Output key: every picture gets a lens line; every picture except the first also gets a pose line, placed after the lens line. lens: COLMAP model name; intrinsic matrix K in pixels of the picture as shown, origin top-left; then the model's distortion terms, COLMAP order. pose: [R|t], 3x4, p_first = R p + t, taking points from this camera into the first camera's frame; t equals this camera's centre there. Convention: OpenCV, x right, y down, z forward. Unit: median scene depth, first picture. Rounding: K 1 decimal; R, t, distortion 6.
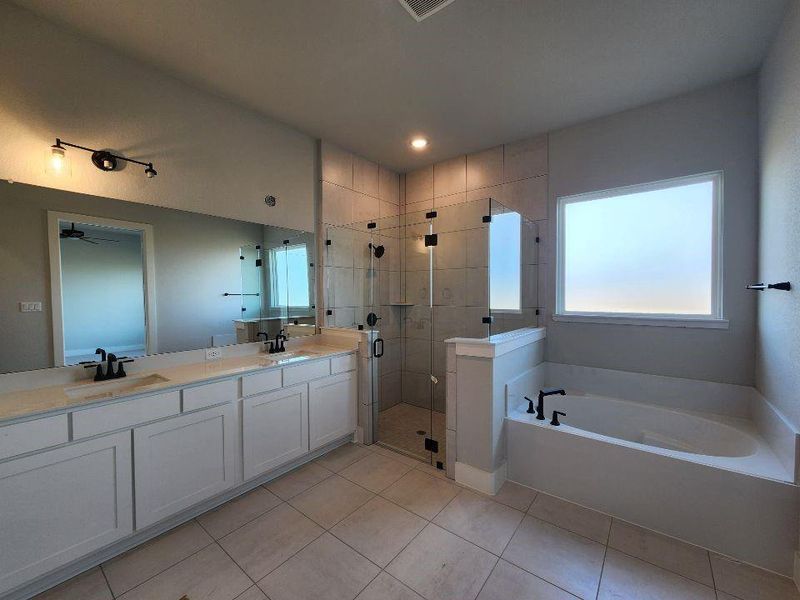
lens RADIAL K [[328.9, 0, 405.3], [0, 328.9, 301.0], [0, 0, 1]] dist [0.002919, -0.000321]
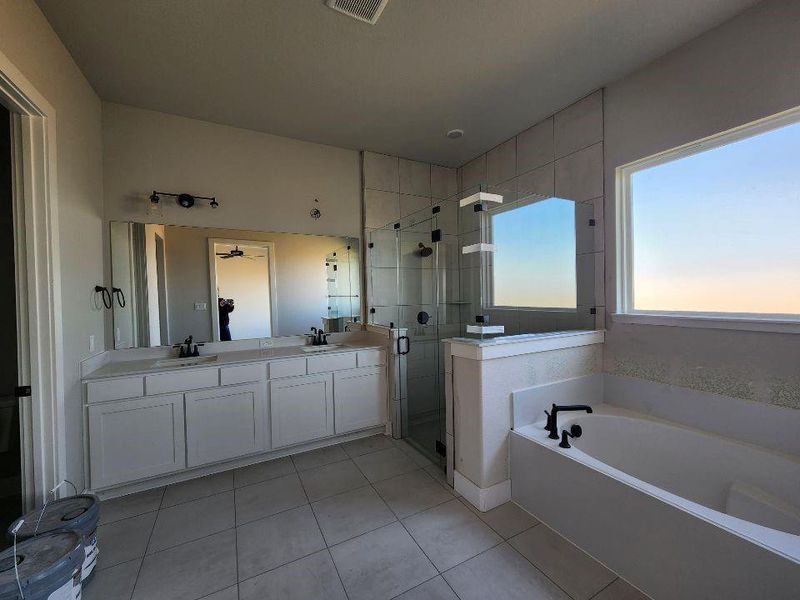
lens RADIAL K [[328.9, 0, 400.1], [0, 328.9, 300.7], [0, 0, 1]] dist [0.002919, -0.000321]
pose [[0.912093, -0.009064, -0.409883, 0.407032], [0.008254, 0.999959, -0.003746, 0.009919], [0.409900, 0.000034, 0.912130, 0.079008]]
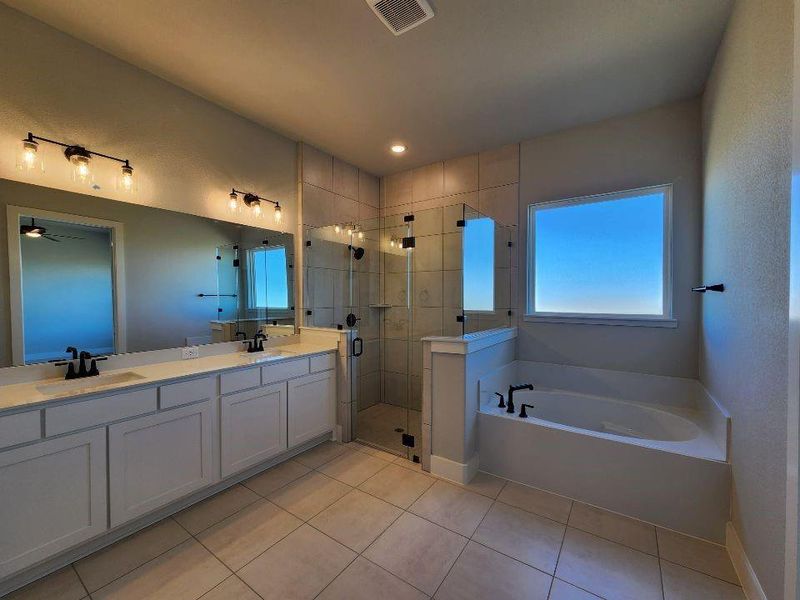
lens RADIAL K [[328.9, 0, 407.5], [0, 328.9, 302.7], [0, 0, 1]] dist [0.002919, -0.000321]
pose [[0.997776, 0.005091, 0.066463, 0.006786], [-0.004785, 0.999977, -0.004763, 0.011241], [-0.066485, 0.004434, 0.997778, -0.040793]]
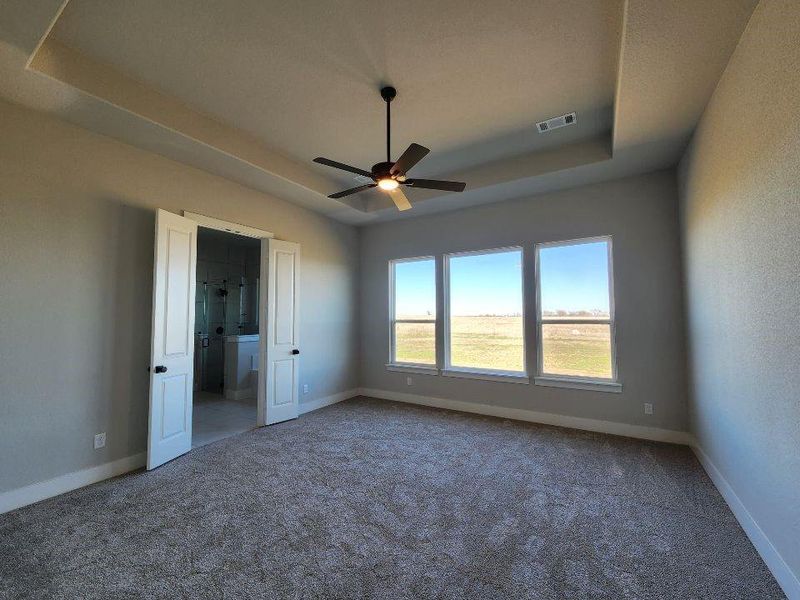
lens RADIAL K [[328.9, 0, 394.5], [0, 328.9, 299.0], [0, 0, 1]] dist [0.002919, -0.000321]
pose [[0.995652, 0.003329, 0.093086, 1.110197], [0.003729, 0.997135, -0.075547, 0.039373], [-0.093071, 0.075566, 0.992788, -1.442358]]
